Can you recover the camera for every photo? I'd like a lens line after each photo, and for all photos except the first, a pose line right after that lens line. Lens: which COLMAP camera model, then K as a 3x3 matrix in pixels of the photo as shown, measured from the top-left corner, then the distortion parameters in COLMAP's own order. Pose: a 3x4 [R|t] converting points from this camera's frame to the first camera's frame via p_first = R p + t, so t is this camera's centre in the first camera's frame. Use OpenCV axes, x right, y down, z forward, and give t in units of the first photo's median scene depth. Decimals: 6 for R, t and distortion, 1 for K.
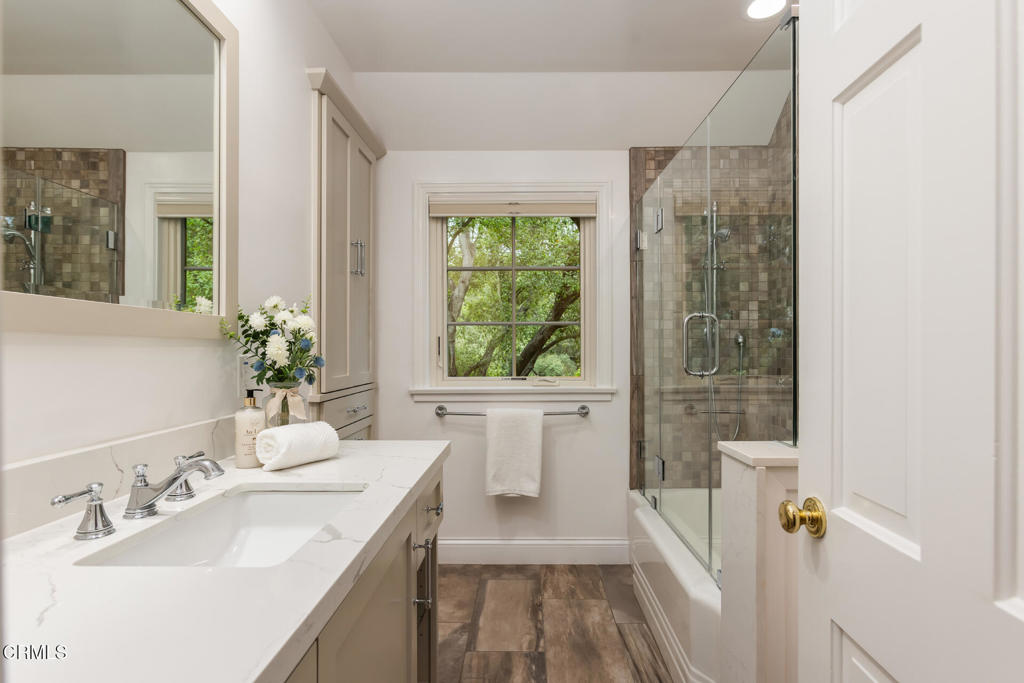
lens RADIAL K [[509.7, 0, 511.1], [0, 509.7, 346.9], [0, 0, 1]] dist [-0.001067, 0.001513]
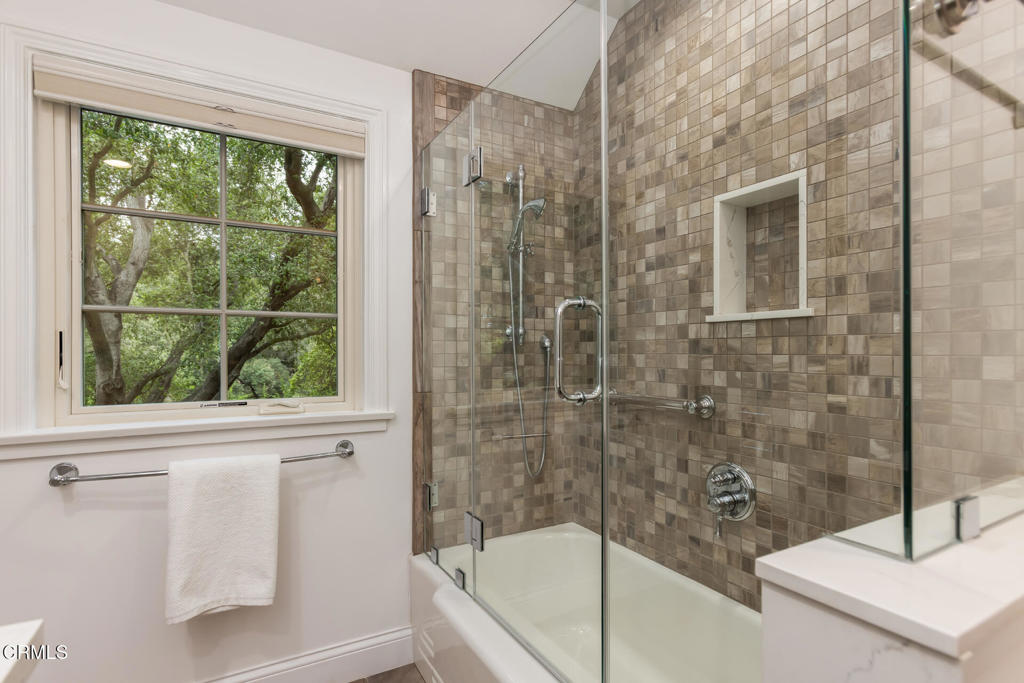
lens RADIAL K [[512.0, 0, 510.0], [0, 512.0, 354.2], [0, 0, 1]] dist [-0.002639, 0.001190]
pose [[0.859564, 0.000680, 0.511027, -0.013077], [-0.004470, 0.999971, 0.006188, -0.001761], [-0.511008, -0.007603, 0.859542, 0.331206]]
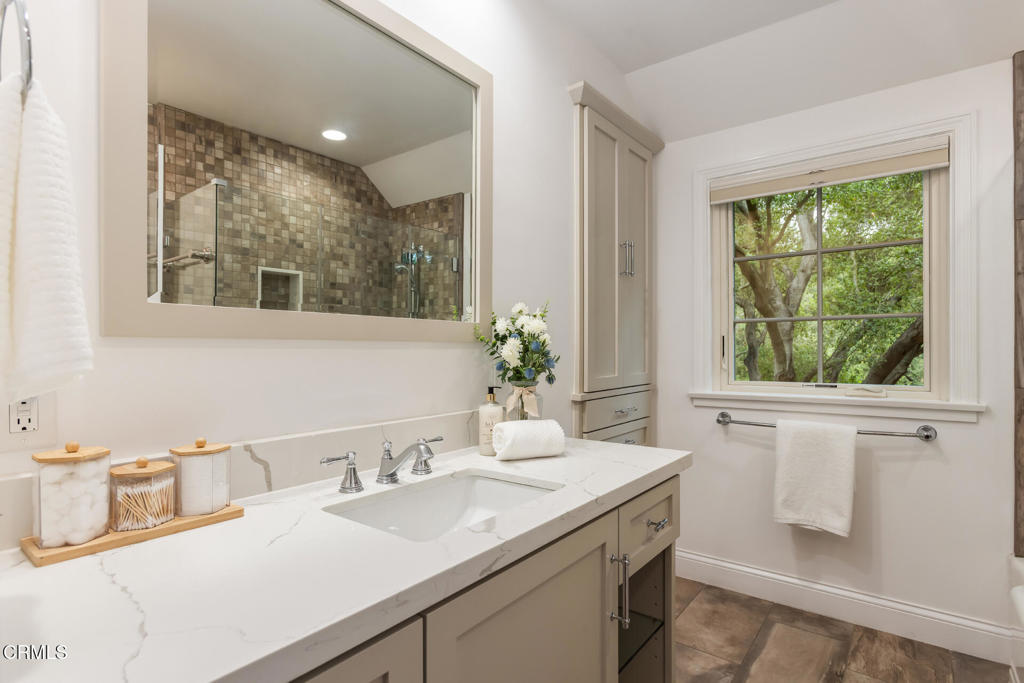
lens RADIAL K [[510.6, 0, 512.1], [0, 510.6, 344.8], [0, 0, 1]] dist [0.001808, 0.001938]
pose [[0.805559, -0.006000, -0.592485, 0.100145], [0.004611, 0.999982, -0.003858, -0.002317], [0.592498, 0.000376, 0.805572, 0.052398]]
